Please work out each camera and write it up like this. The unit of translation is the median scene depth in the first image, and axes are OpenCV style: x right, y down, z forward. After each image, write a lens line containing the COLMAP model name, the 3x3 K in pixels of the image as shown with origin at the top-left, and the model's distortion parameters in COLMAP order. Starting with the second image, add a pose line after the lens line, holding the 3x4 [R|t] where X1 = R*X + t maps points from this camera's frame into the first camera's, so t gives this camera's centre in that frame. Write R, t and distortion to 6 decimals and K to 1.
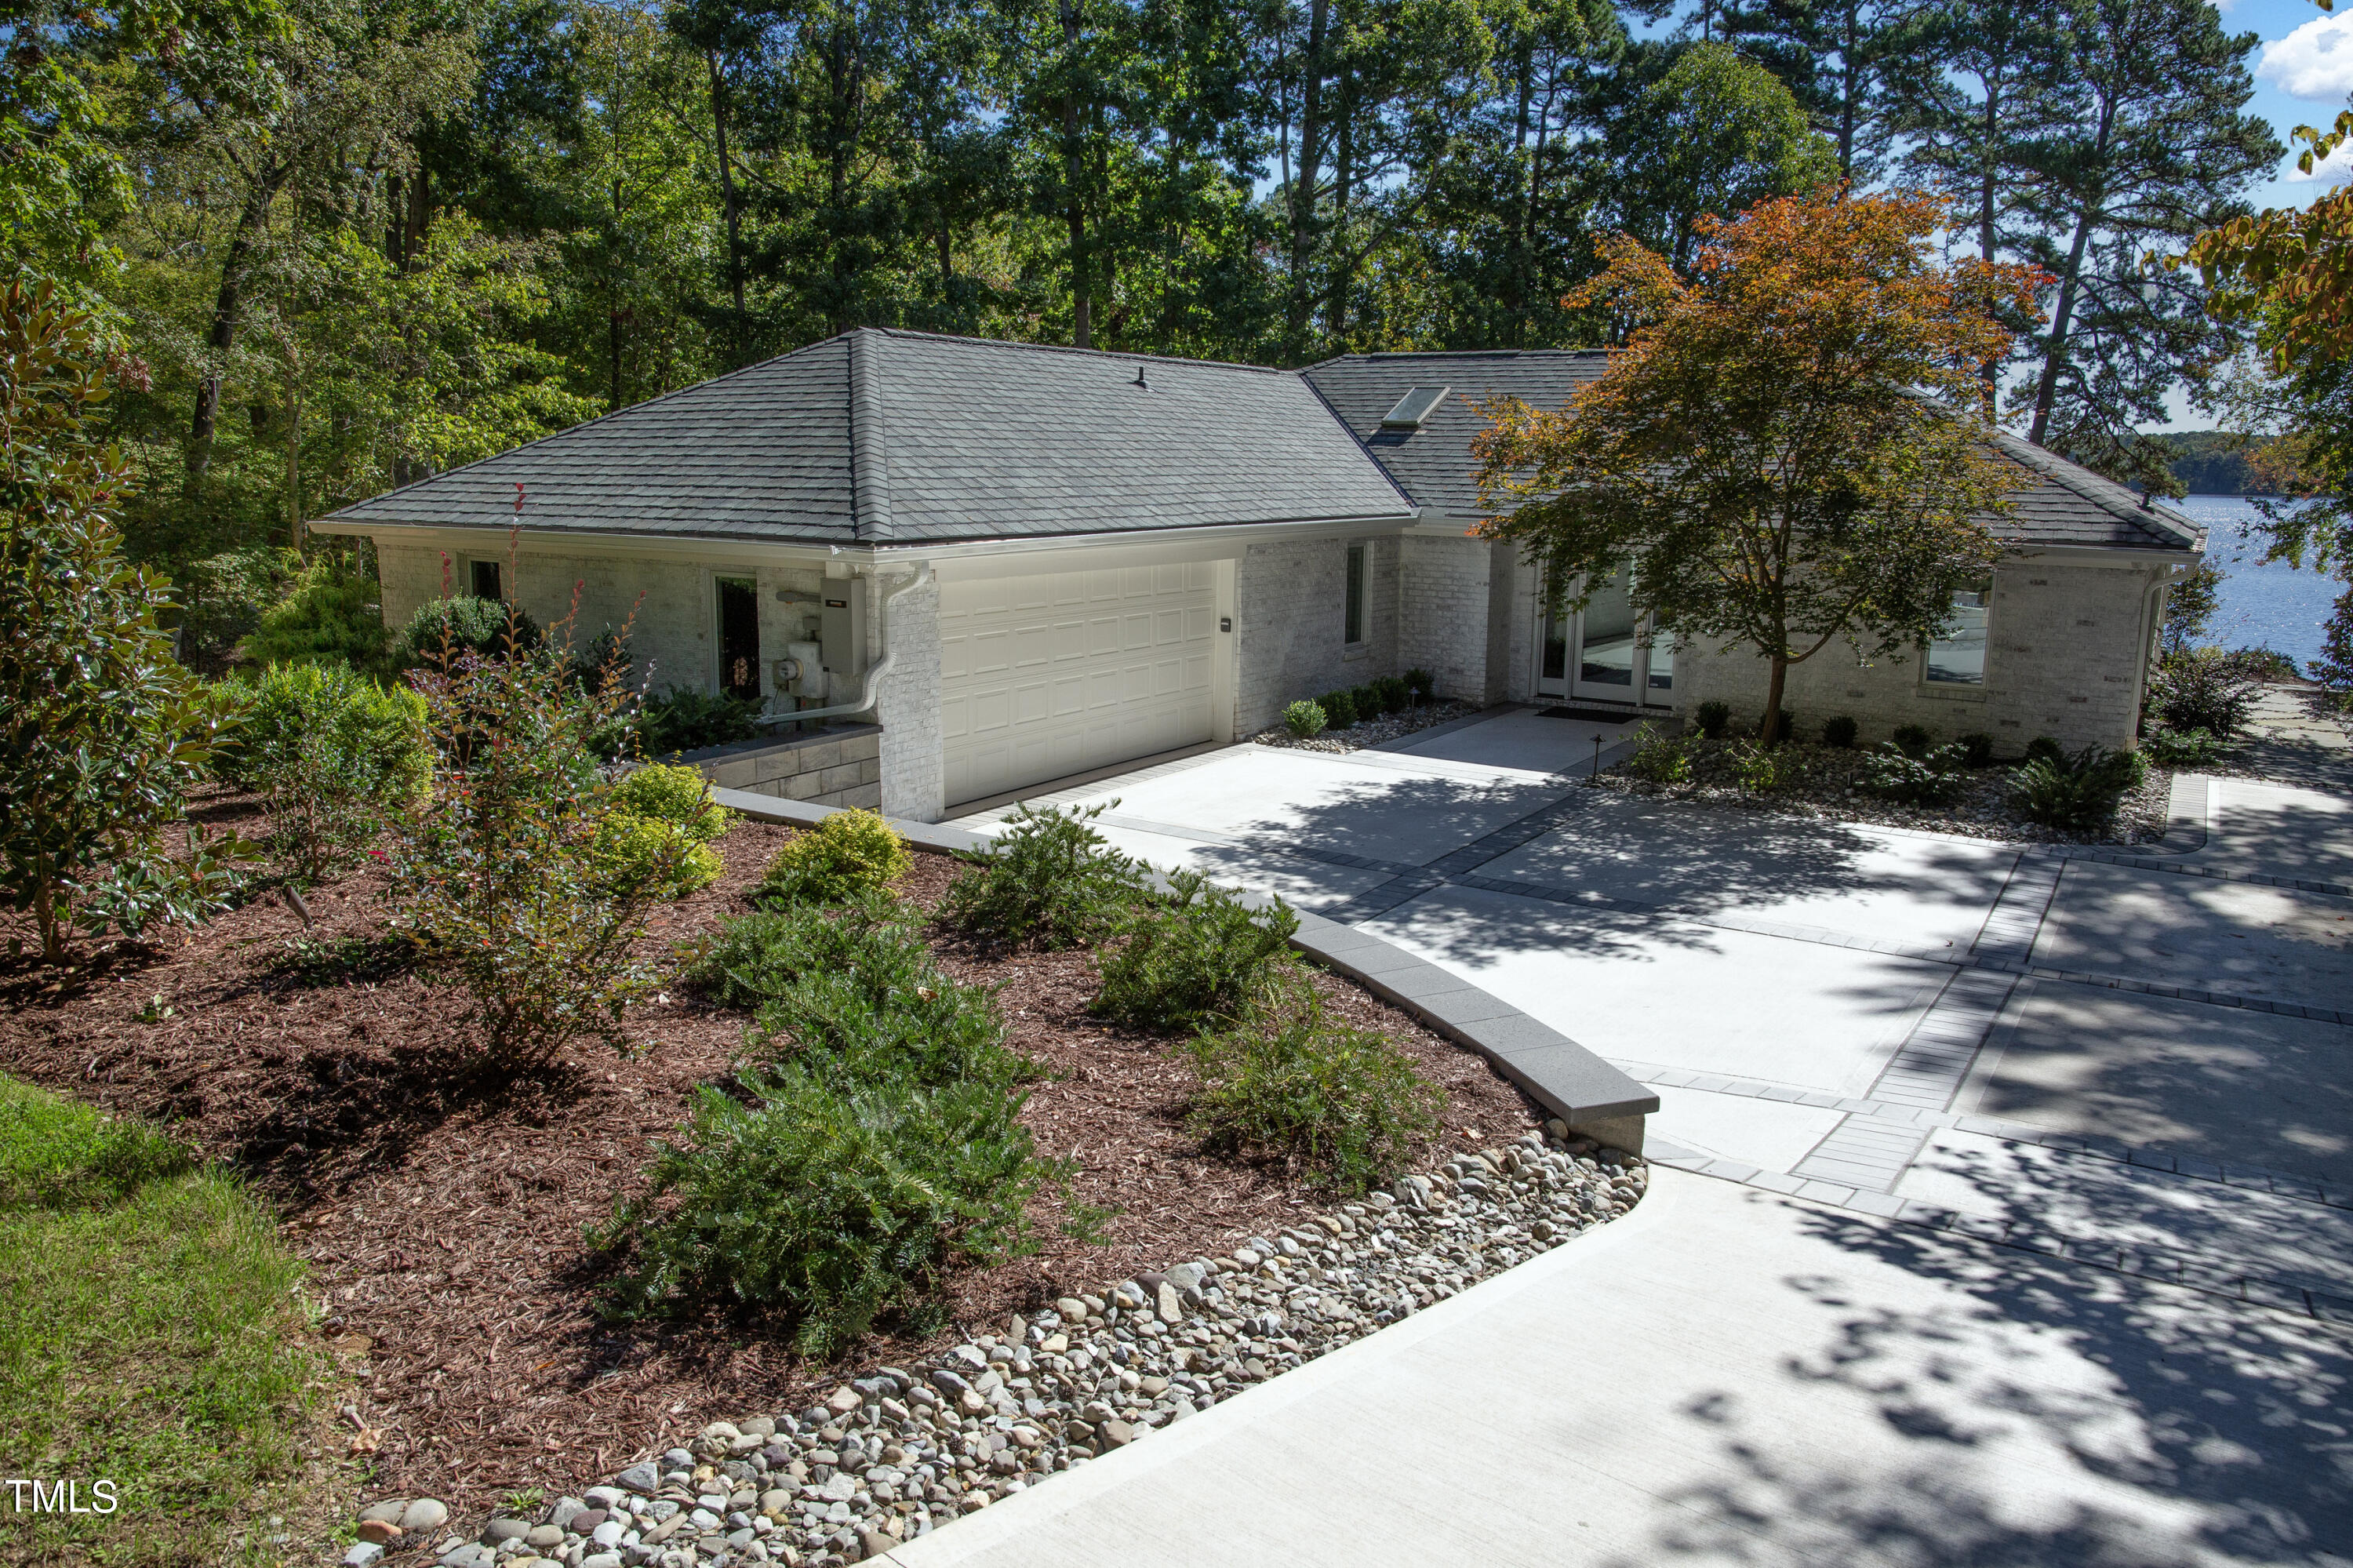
lens RADIAL K [[1615.2, 0, 1176.5], [0, 1615.2, 784.0], [0, 0, 1]] dist [-0.088303, 0.062271]
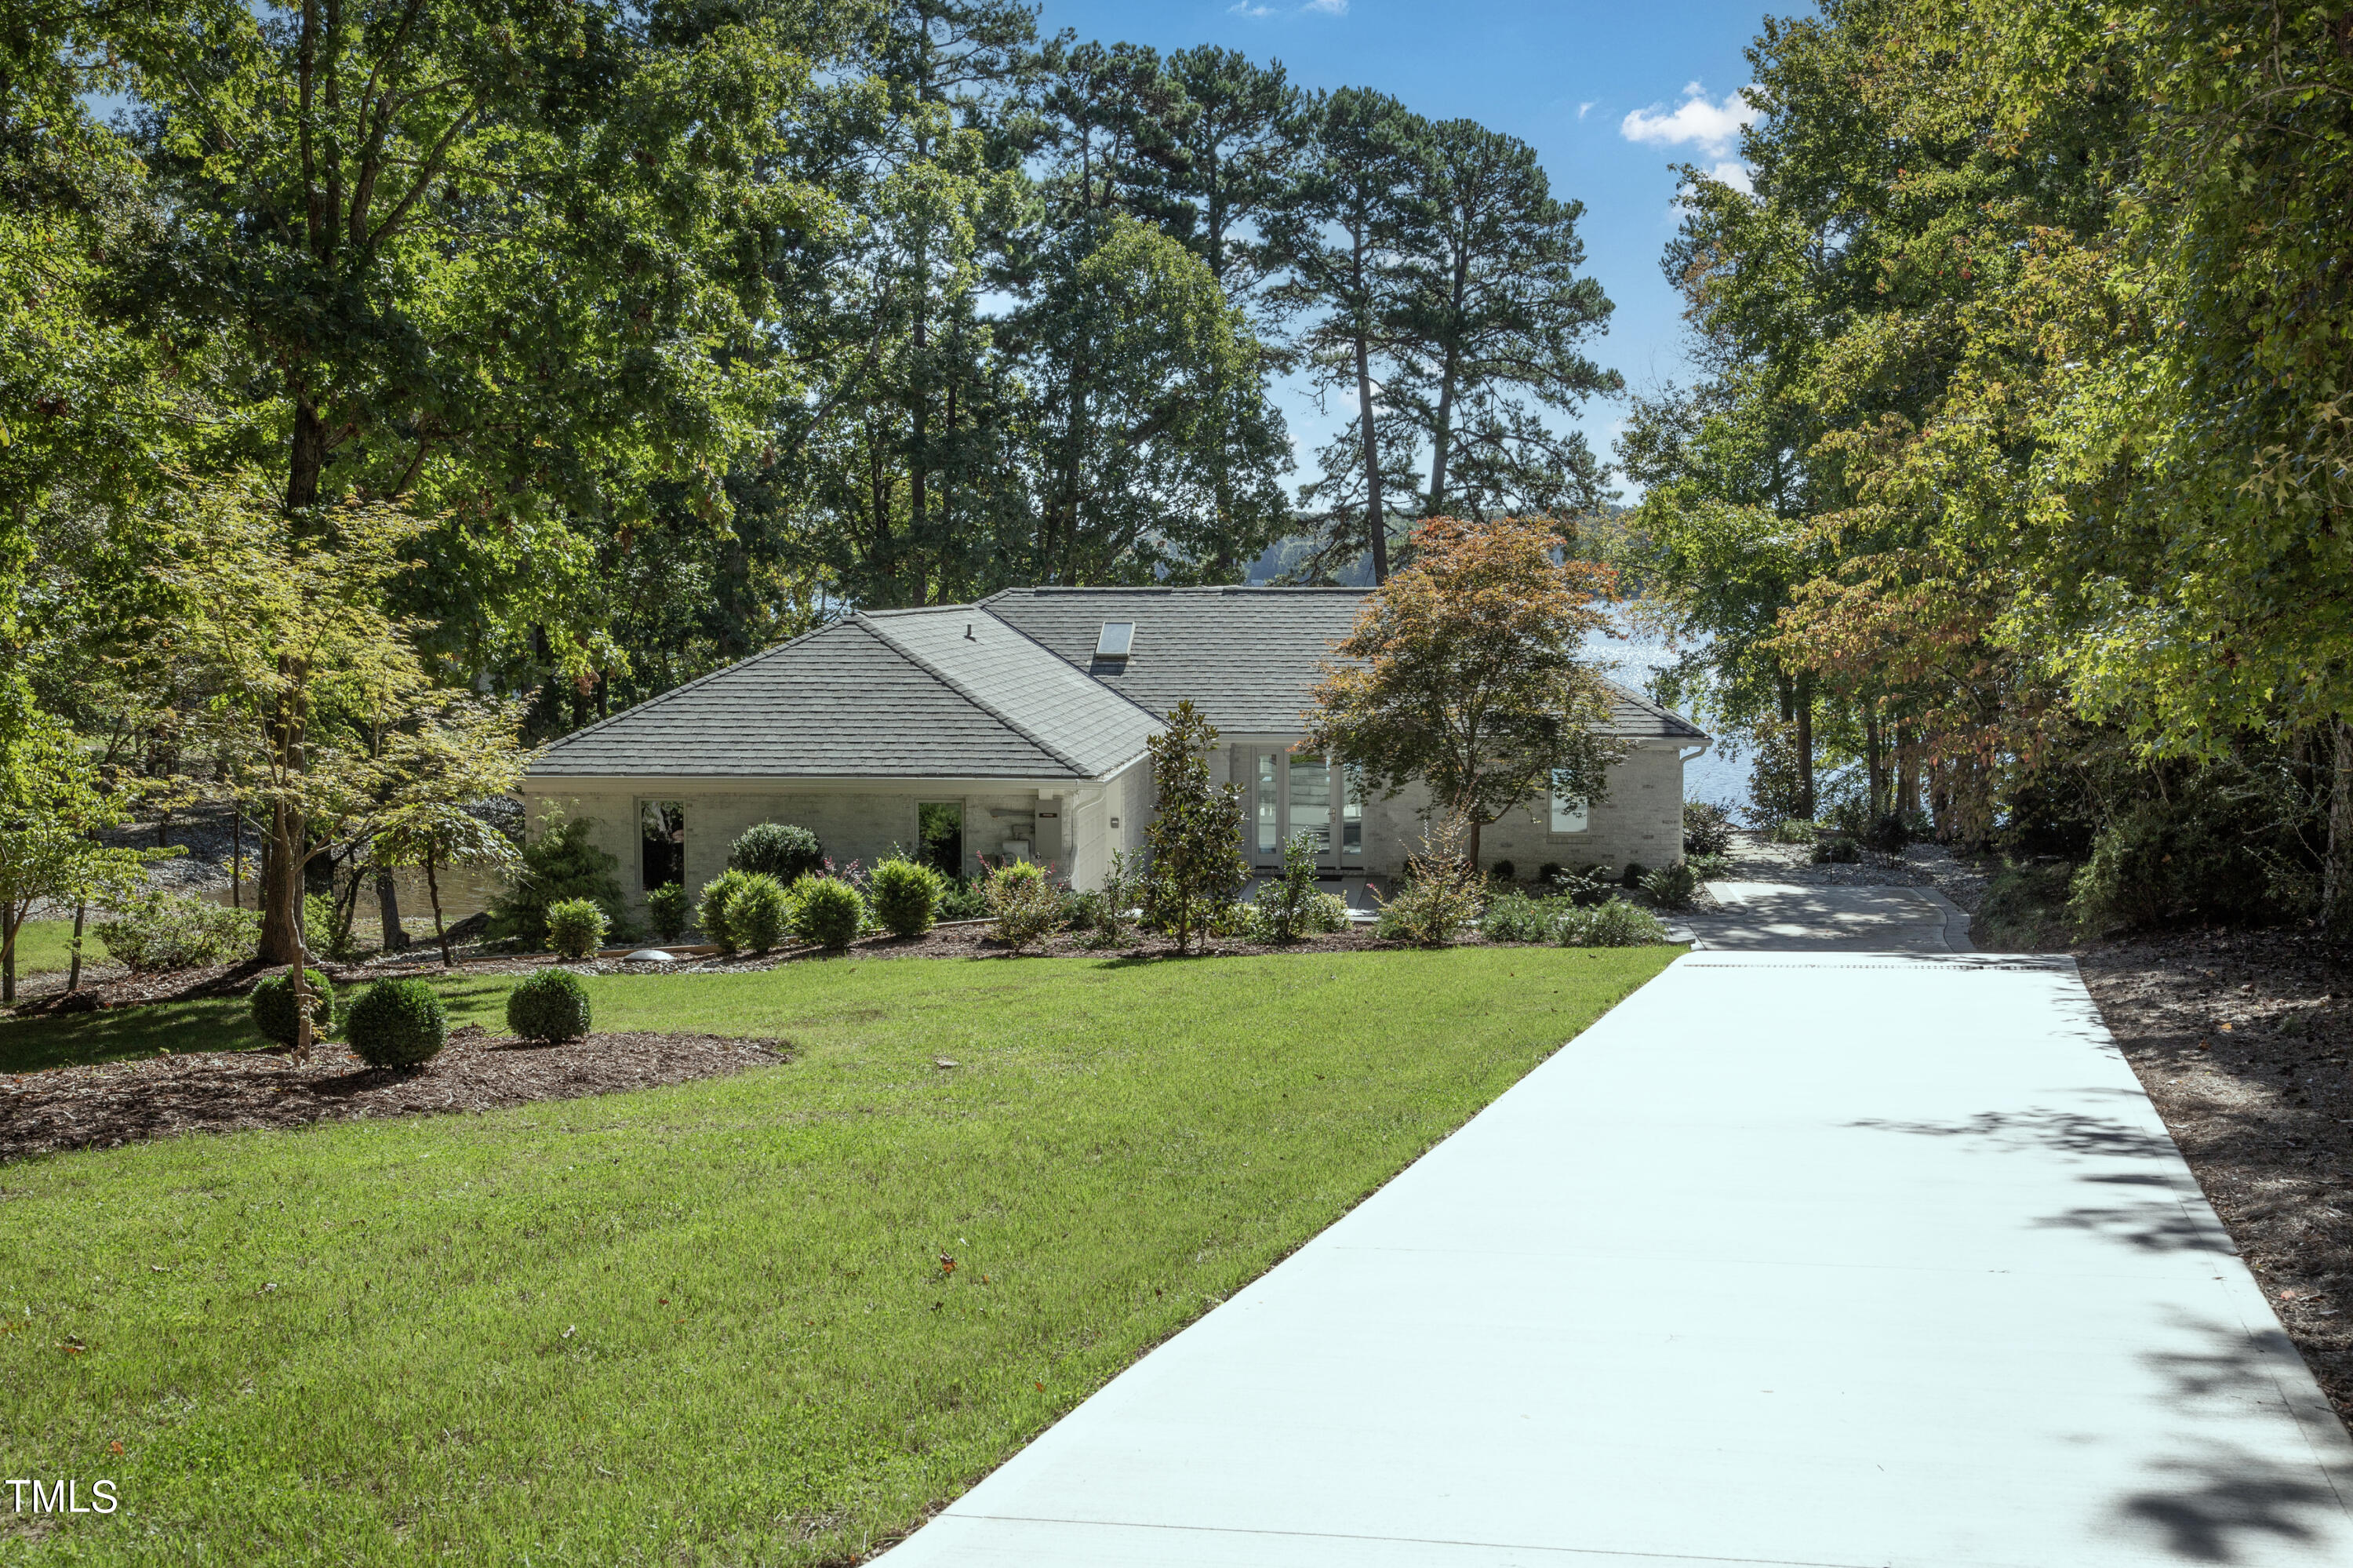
lens RADIAL K [[2773.5, 0, 1176.5], [0, 2773.5, 784.0], [0, 0, 1]] dist [0.008902, 0.004536]
pose [[0.888443, -0.048050, 0.456465, -0.889143], [0.101320, 0.990503, -0.092939, 0.082506], [-0.447665, 0.128820, 0.884874, -0.990565]]
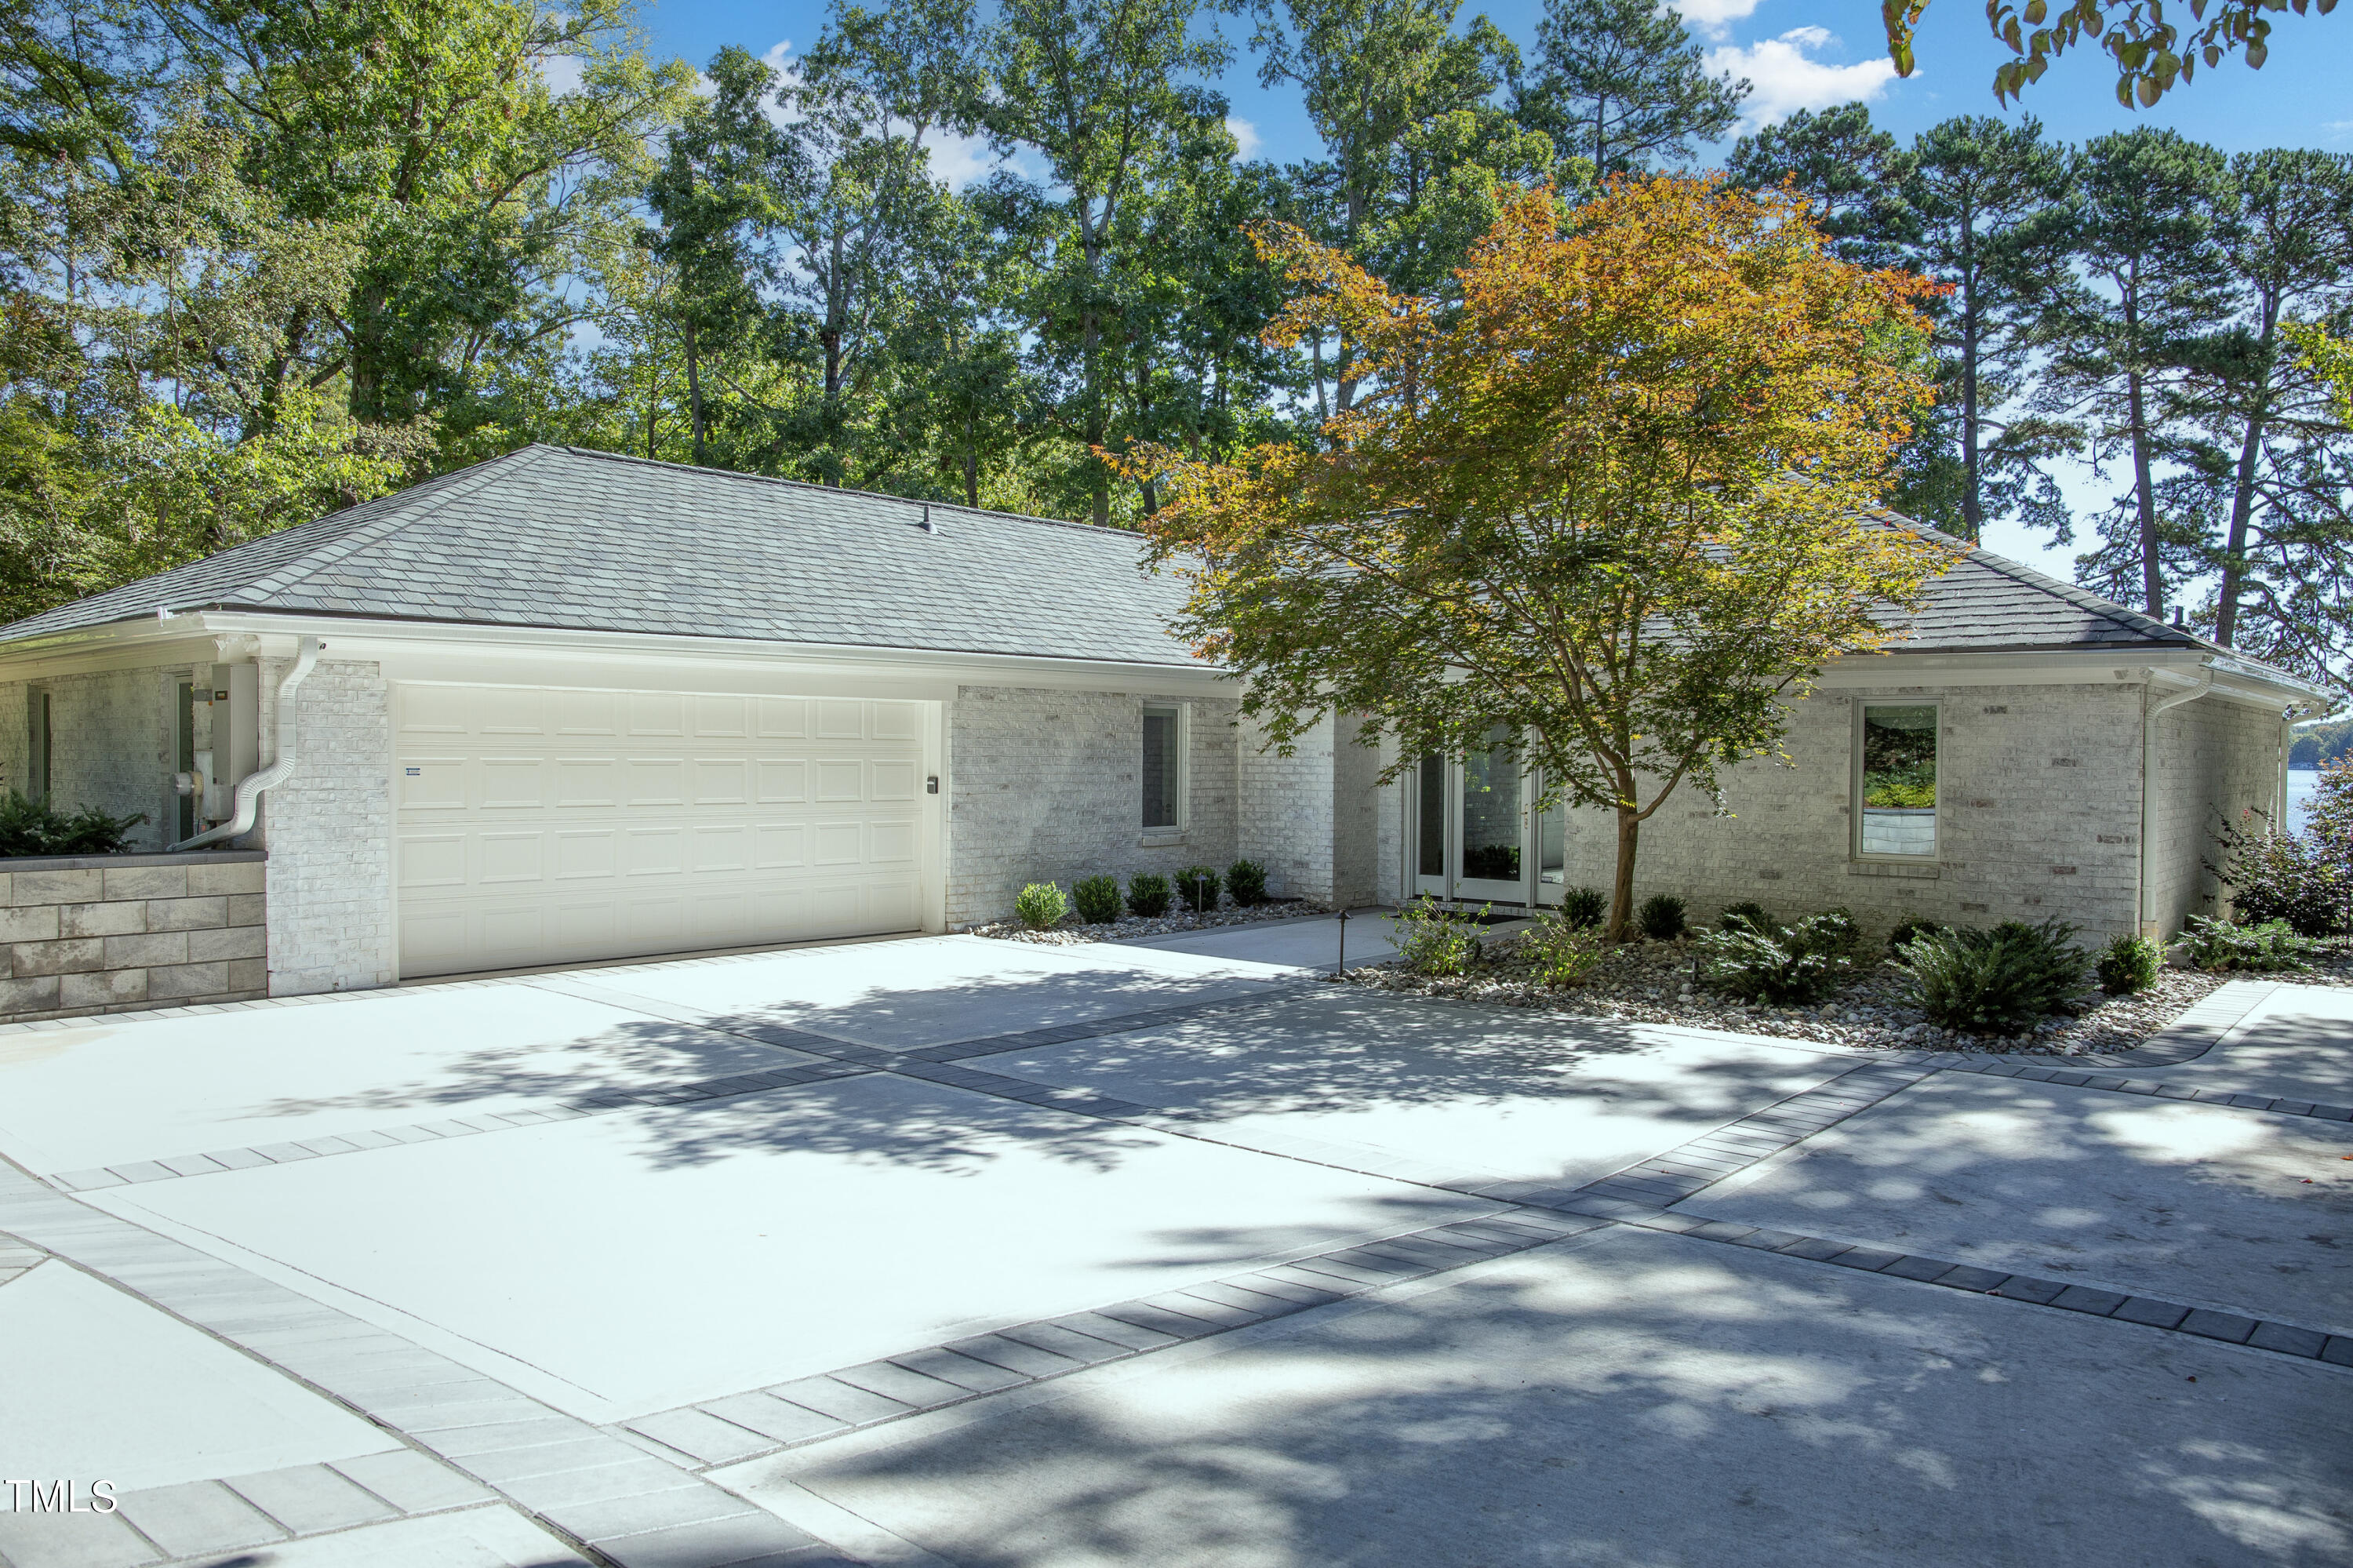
lens RADIAL K [[1615.2, 0, 1176.5], [0, 1615.2, 784.0], [0, 0, 1]] dist [-0.088303, 0.062271]
pose [[0.989948, -0.002570, -0.141409, 0.244228], [-0.023197, 0.983344, -0.180266, 0.039516], [0.139517, 0.181734, 0.973400, 0.219869]]
